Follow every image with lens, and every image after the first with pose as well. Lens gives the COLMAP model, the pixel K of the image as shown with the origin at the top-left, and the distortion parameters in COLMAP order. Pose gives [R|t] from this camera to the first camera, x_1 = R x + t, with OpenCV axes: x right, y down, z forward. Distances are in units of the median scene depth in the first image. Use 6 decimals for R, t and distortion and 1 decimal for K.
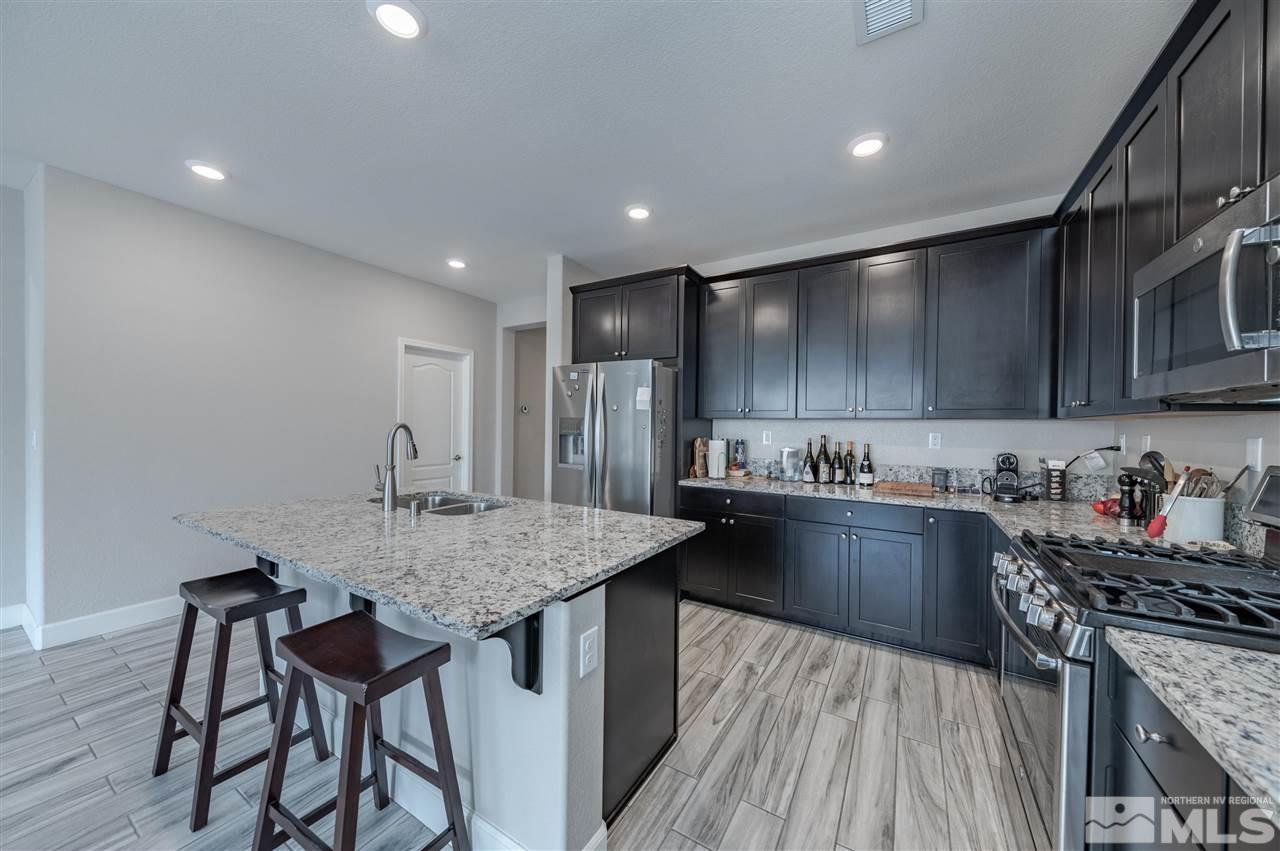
lens RADIAL K [[443.3, 0, 645.5], [0, 443.3, 428.9], [0, 0, 1]] dist [-0.000374, -0.000275]
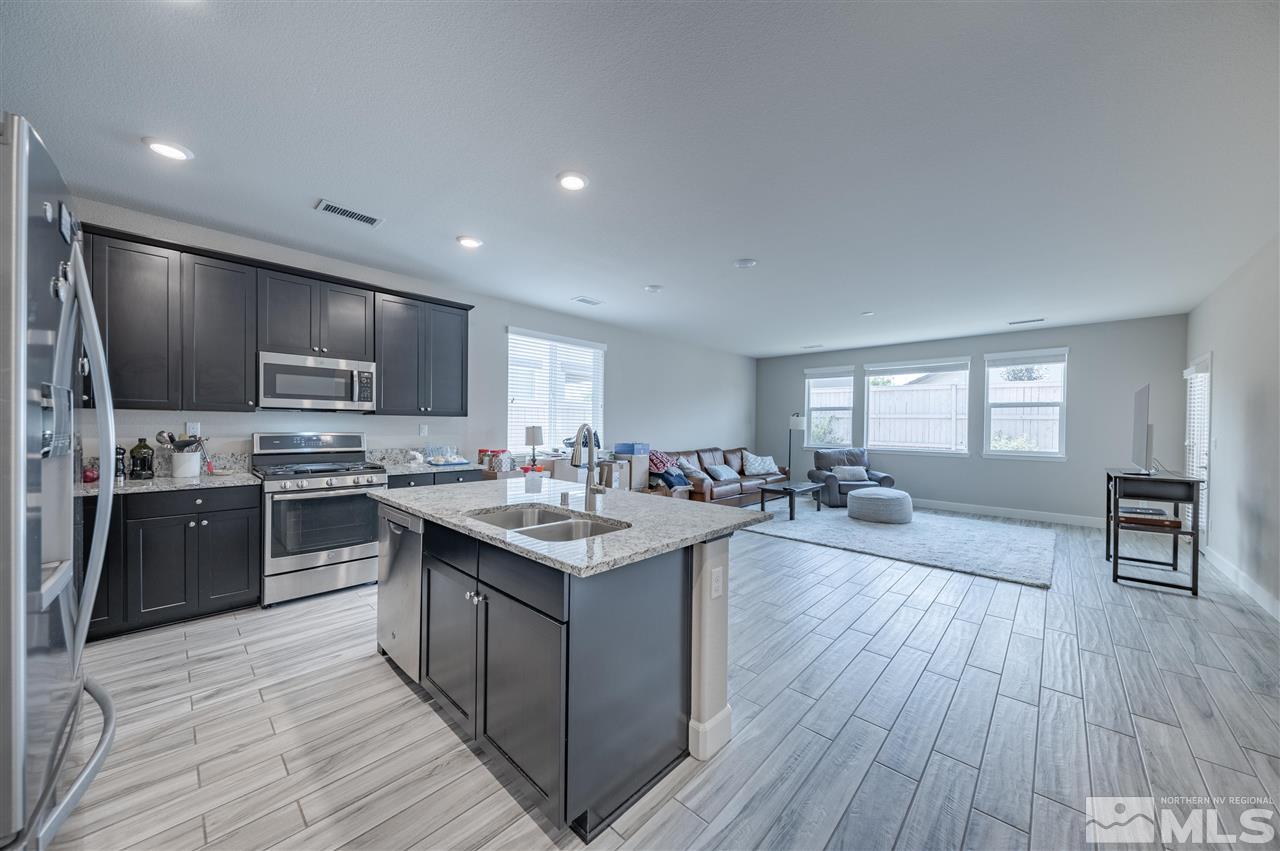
lens RADIAL K [[443.3, 0, 645.5], [0, 443.3, 428.9], [0, 0, 1]] dist [-0.000374, -0.000275]
pose [[-0.976875, -0.023885, 0.212471, -0.589030], [-0.021030, 0.999656, 0.015689, -0.014872], [-0.212773, 0.010858, -0.977041, 1.261880]]
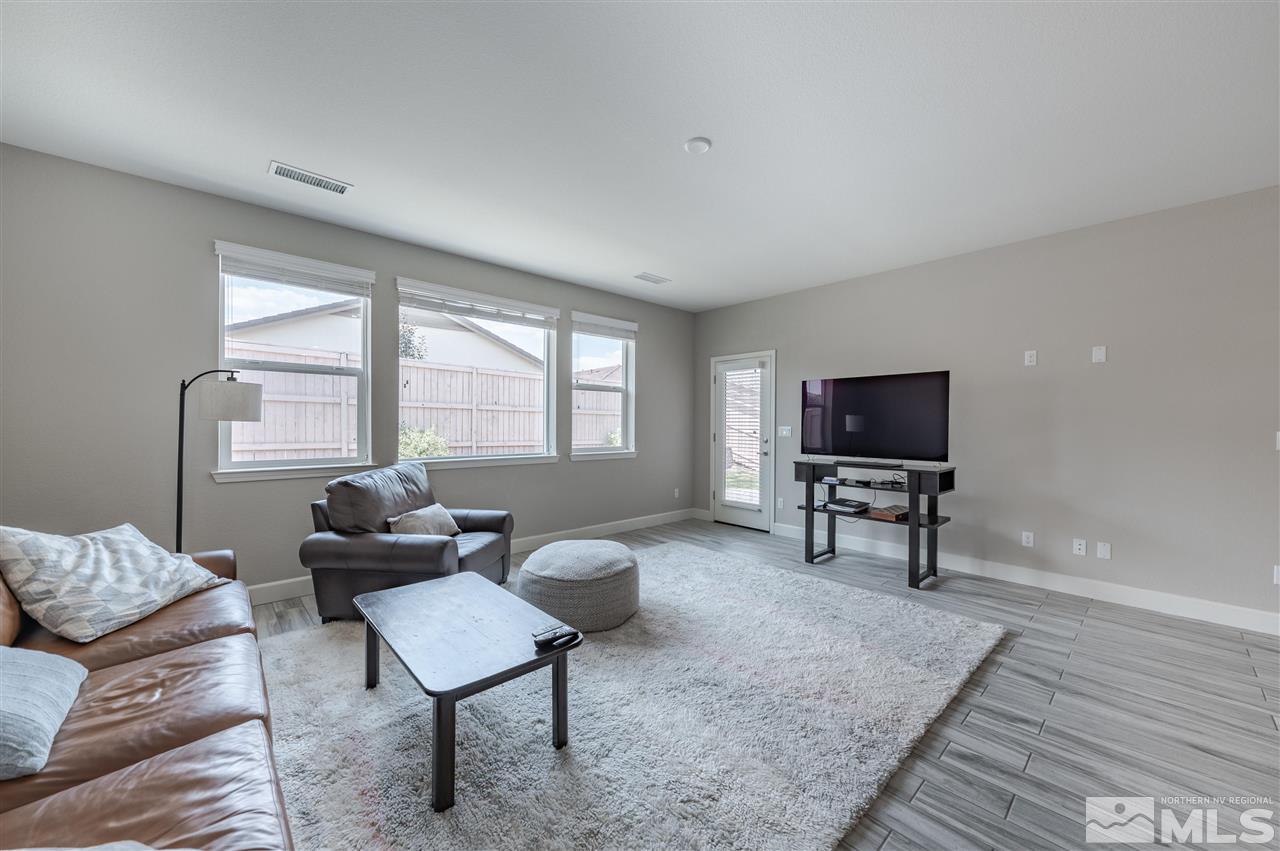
lens RADIAL K [[478.8, 0, 640.0], [0, 478.8, 425.5], [0, 0, 1]] dist [0.008902, -0.000212]
pose [[-0.291368, -0.011564, -0.956541, -0.269845], [-0.015212, 0.999857, -0.007454, 0.013829], [0.956490, 0.012379, -0.291502, -0.474563]]
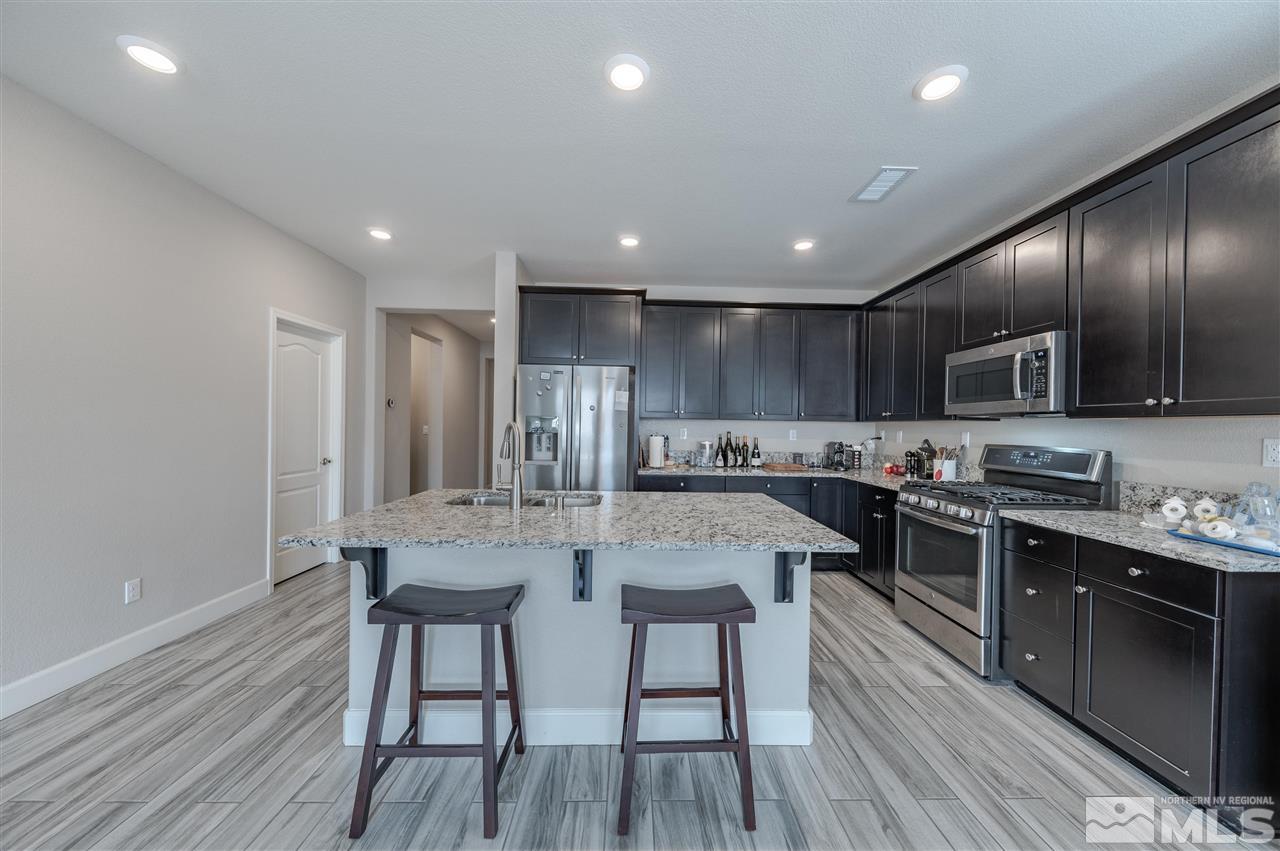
lens RADIAL K [[443.3, 0, 645.5], [0, 443.3, 428.9], [0, 0, 1]] dist [-0.000374, -0.000275]
pose [[0.841243, -0.002736, 0.540651, -0.561198], [-0.002990, 0.999948, 0.009713, -0.006576], [-0.540649, -0.009788, 0.841191, -0.003301]]
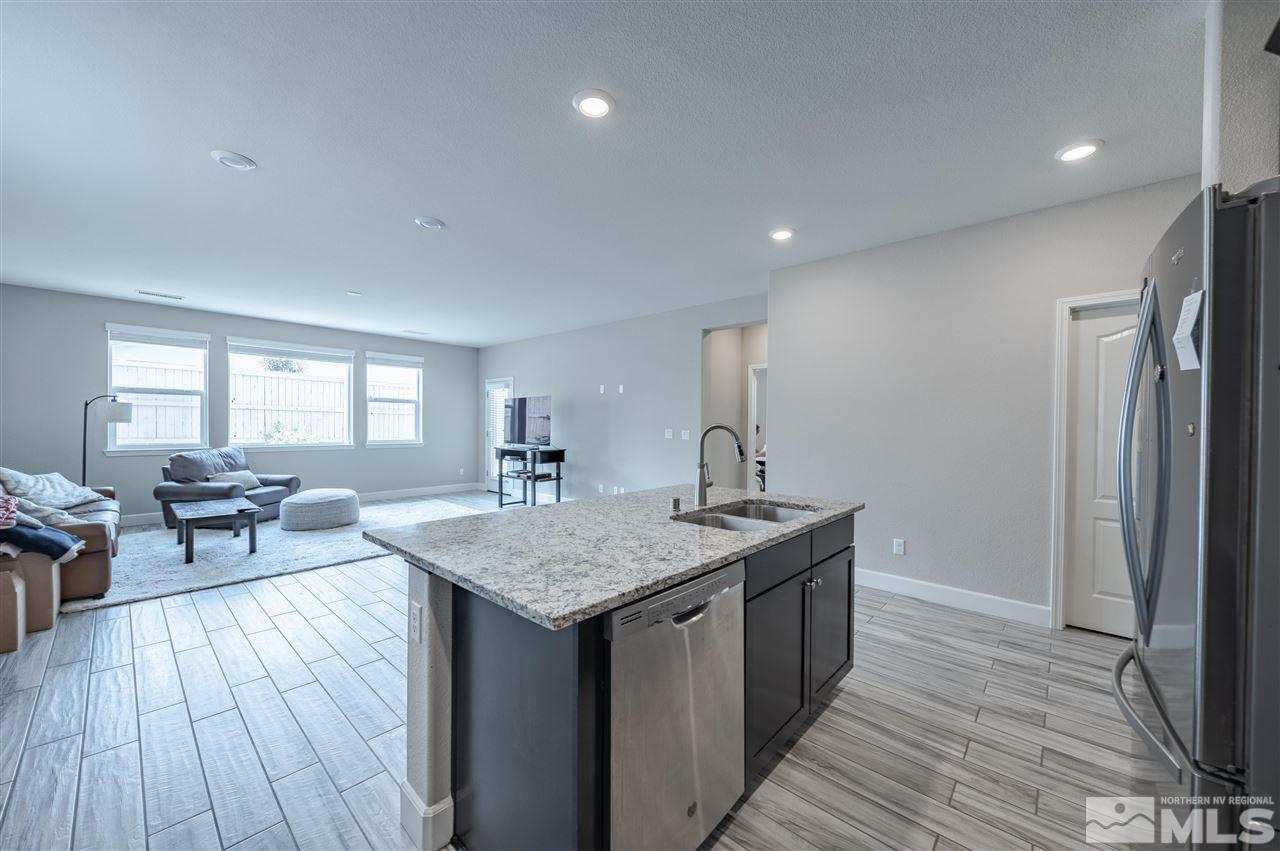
lens RADIAL K [[472.4, 0, 639.1], [0, 472.4, 431.1], [0, 0, 1]] dist [0.000284, 0.000038]
pose [[-0.198905, -0.000590, -0.980019, 0.362402], [-0.017924, 0.999835, 0.003036, 0.002061], [0.979855, 0.018169, -0.198882, 0.689577]]
